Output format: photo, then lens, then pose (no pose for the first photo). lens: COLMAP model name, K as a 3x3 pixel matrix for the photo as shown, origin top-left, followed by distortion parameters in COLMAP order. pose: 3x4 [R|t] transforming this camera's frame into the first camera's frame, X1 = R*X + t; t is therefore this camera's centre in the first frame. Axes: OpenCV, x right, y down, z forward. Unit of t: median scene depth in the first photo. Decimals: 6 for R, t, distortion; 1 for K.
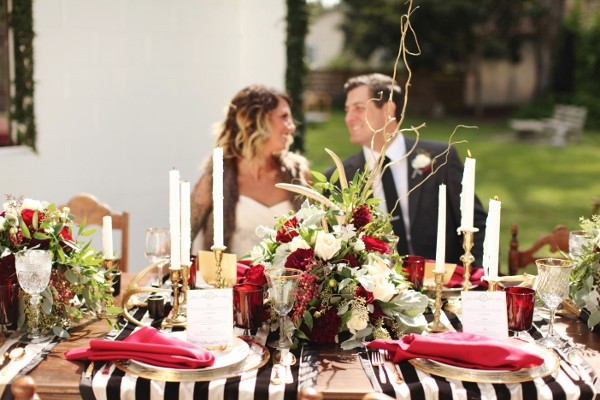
lens RADIAL K [[877.9, 0, 310.0], [0, 877.9, 200.9], [0, 0, 1]] dist [-0.134790, 0.026245]
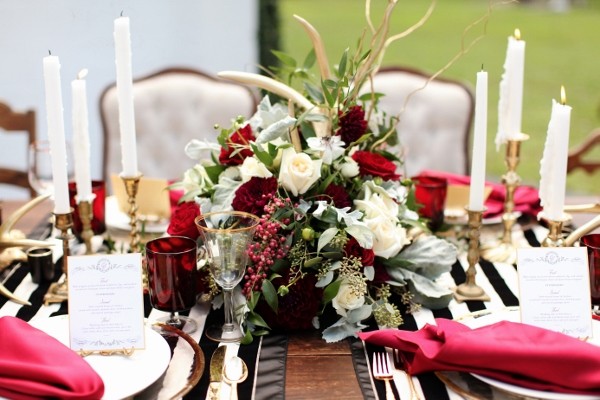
lens RADIAL K [[877.9, 0, 310.0], [0, 877.9, 200.9], [0, 0, 1]] dist [-0.134790, 0.026245]
pose [[0.999747, -0.018157, 0.013289, 0.018900], [0.015971, 0.988665, 0.149288, -0.021876], [-0.015849, -0.149038, 0.988704, 0.379369]]
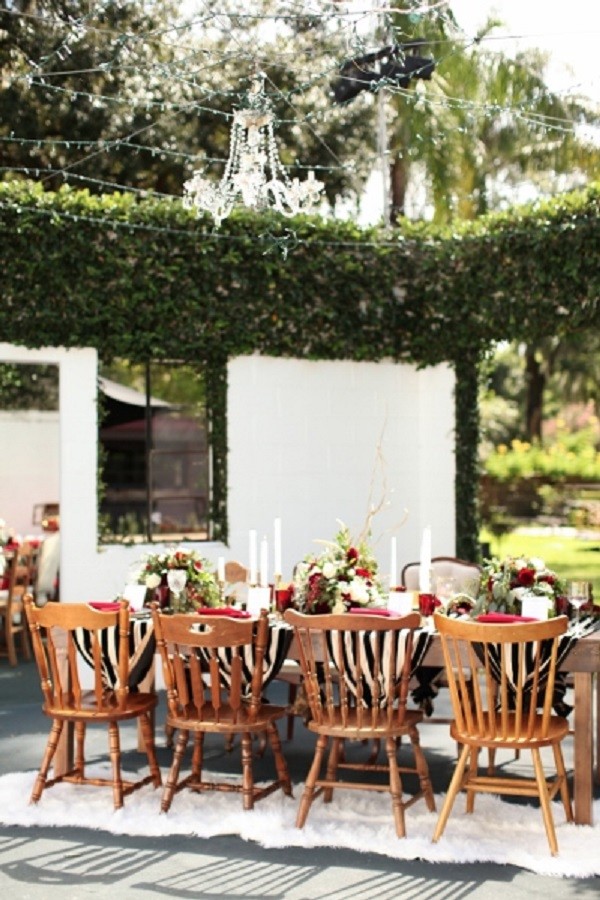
lens RADIAL K [[1316.9, 0, 300.0], [0, 1316.9, 450.0], [0, 0, 1]] dist [-0.134790, 0.026245]
pose [[0.948131, -0.023809, -0.316988, 0.831489], [-0.030847, 0.985593, -0.166295, 0.259690], [0.316381, 0.167447, 0.933737, -1.607032]]
